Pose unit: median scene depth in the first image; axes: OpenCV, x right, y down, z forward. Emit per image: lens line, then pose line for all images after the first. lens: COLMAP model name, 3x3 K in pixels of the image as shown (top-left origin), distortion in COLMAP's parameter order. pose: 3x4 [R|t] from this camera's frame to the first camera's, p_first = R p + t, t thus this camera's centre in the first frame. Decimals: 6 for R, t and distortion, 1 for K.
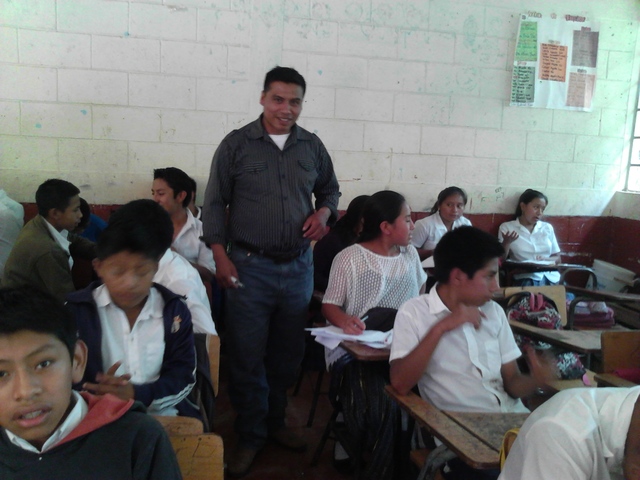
lens RADIAL K [[619.3, 0, 321.4], [0, 619.3, 235.0], [0, 0, 1]] dist [-0.033323, 0.000000]
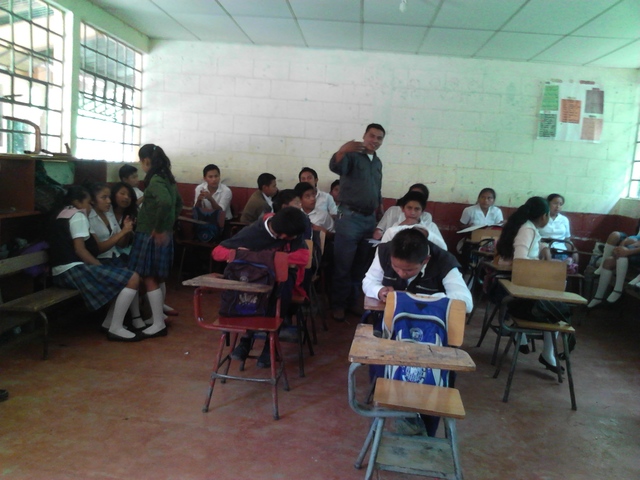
lens RADIAL K [[619.3, 0, 322.1], [0, 619.3, 244.8], [0, 0, 1]] dist [-0.033323, 0.000000]
pose [[0.958159, 0.056219, -0.280660, 0.246338], [-0.062227, 0.997983, -0.012533, 0.116440], [0.279389, 0.029473, 0.959725, -0.674446]]
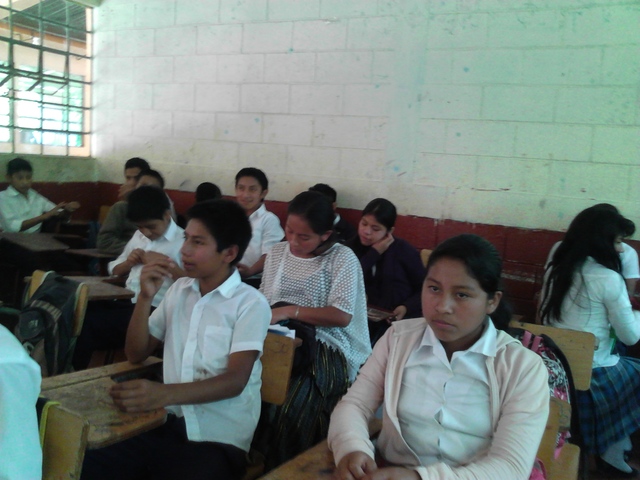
lens RADIAL K [[619.3, 0, 315.9], [0, 619.3, 240.4], [0, 0, 1]] dist [-0.033323, 0.000000]
pose [[0.747382, 0.092333, -0.657947, 0.434966], [-0.114210, 0.993410, 0.009676, 0.003128], [0.654505, 0.067913, 0.753002, 0.178994]]
